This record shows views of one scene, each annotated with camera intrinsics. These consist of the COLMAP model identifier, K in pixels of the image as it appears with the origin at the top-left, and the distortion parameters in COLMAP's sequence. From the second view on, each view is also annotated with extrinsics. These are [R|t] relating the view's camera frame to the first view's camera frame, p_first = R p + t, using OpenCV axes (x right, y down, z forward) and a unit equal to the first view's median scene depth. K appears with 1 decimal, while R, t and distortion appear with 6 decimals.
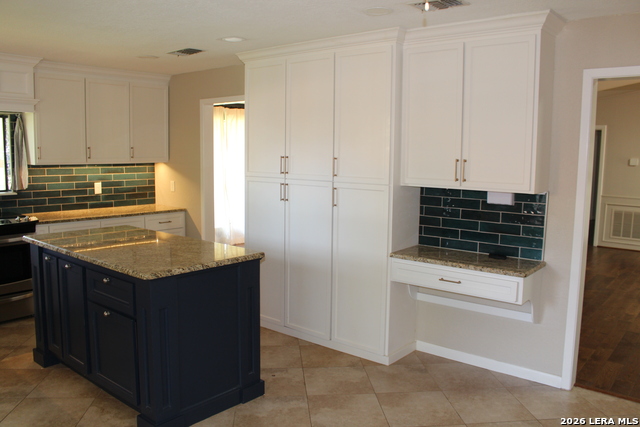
lens RADIAL K [[530.4, 0, 320.0], [0, 530.4, 213.5], [0, 0, 1]] dist [-0.149620, 0.119725]
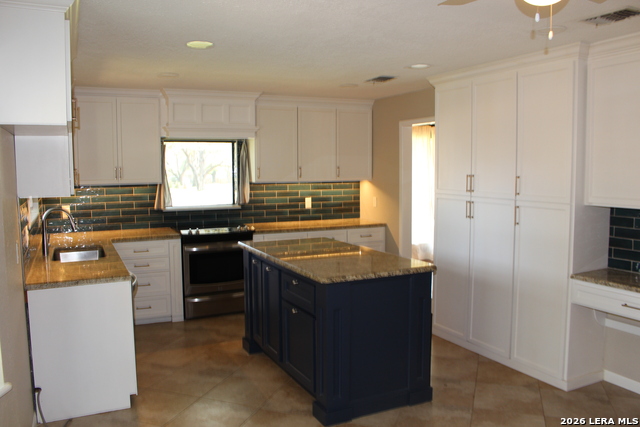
lens RADIAL K [[530.4, 0, 320.0], [0, 530.4, 213.5], [0, 0, 1]] dist [-0.149620, 0.119725]
pose [[0.913887, 0.019028, -0.405523, 0.086845], [-0.031665, 0.999199, -0.024476, 0.001078], [0.404733, 0.035209, 0.913757, -0.052426]]
